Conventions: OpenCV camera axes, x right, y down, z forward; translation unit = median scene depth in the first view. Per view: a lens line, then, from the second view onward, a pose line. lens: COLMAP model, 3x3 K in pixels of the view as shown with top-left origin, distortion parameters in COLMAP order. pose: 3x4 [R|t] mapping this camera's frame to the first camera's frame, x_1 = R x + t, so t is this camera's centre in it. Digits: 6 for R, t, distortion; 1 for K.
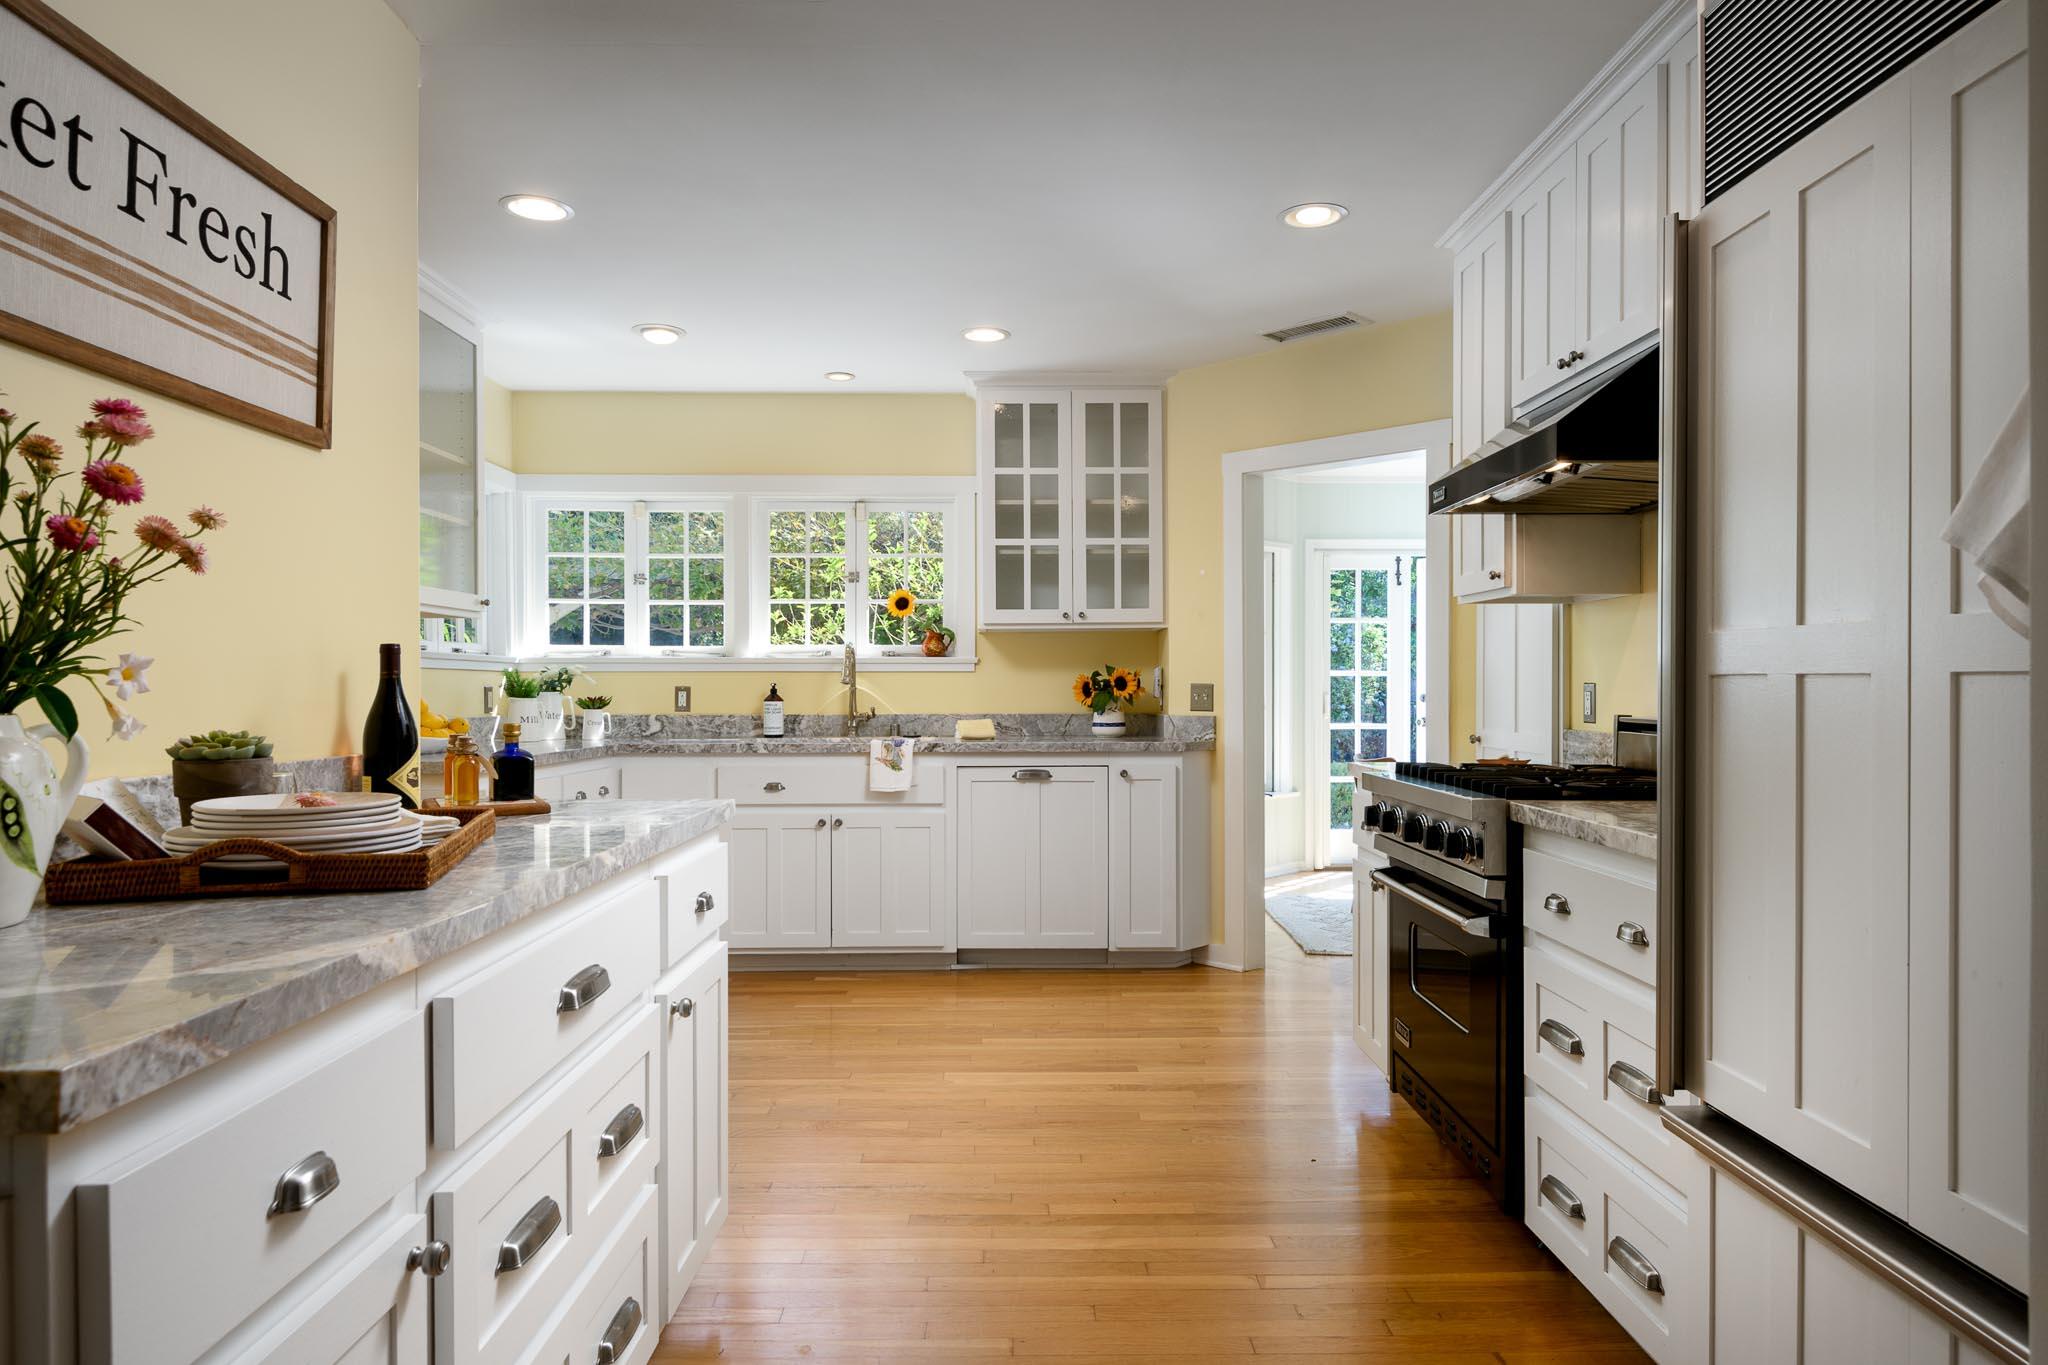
lens RADIAL K [[1240.1, 0, 1026.3], [0, 1240.1, 674.3], [0, 0, 1]] dist [0.002884, 0.000082]
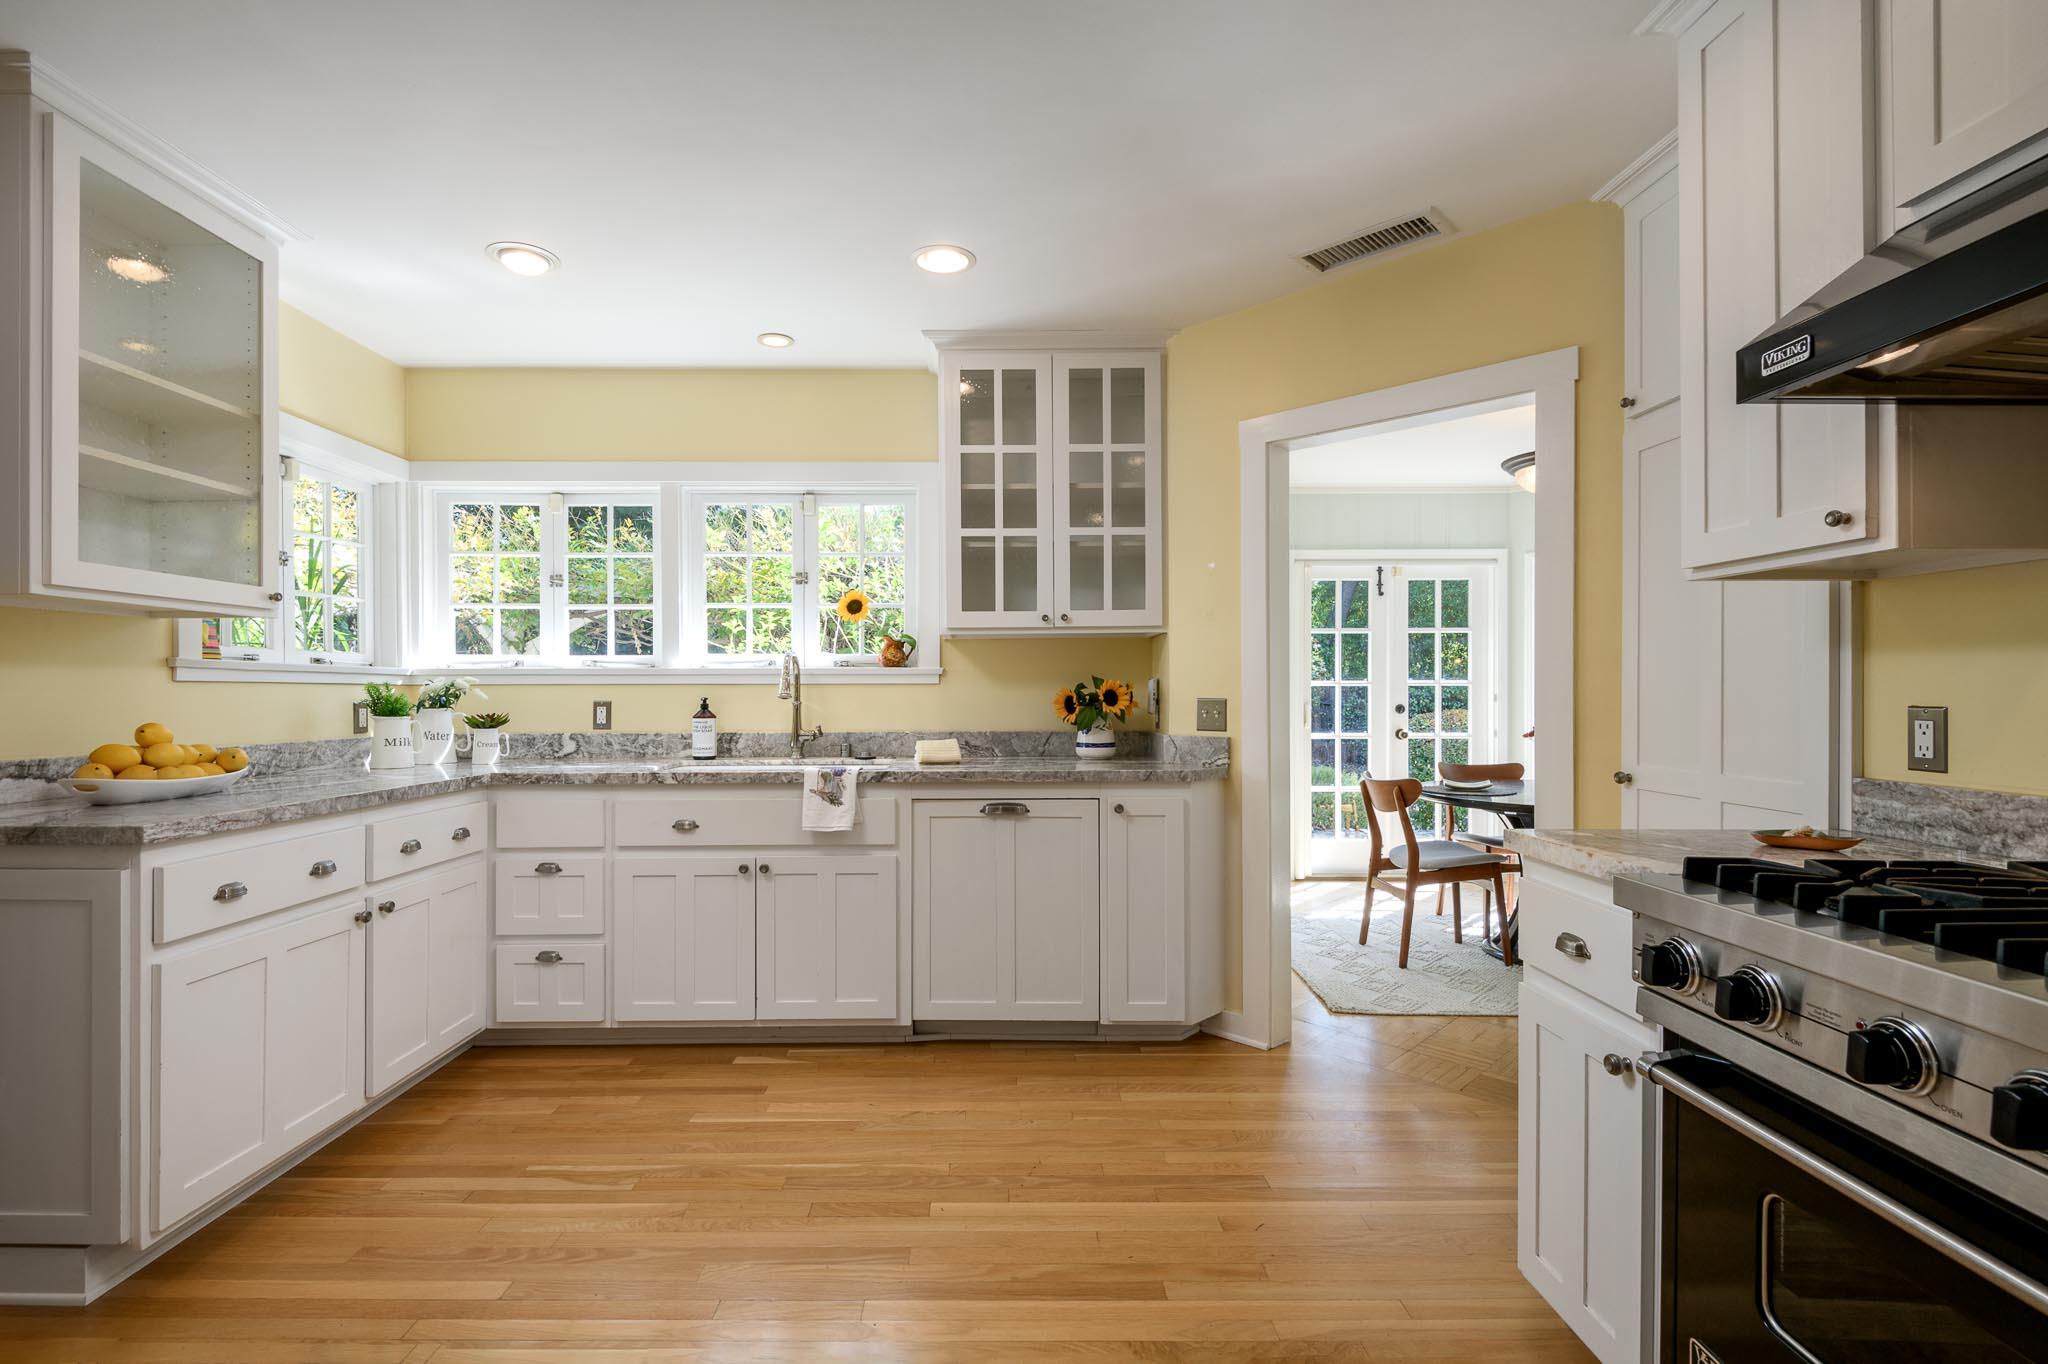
lens RADIAL K [[938.2, 0, 1213.0], [0, 938.2, 666.2], [0, 0, 1]] dist [-0.000384, -0.001181]
pose [[0.976310, -0.001274, 0.216371, 0.004537], [0.004612, 0.999878, -0.014921, -0.004143], [-0.216325, 0.015566, 0.976197, 0.336835]]
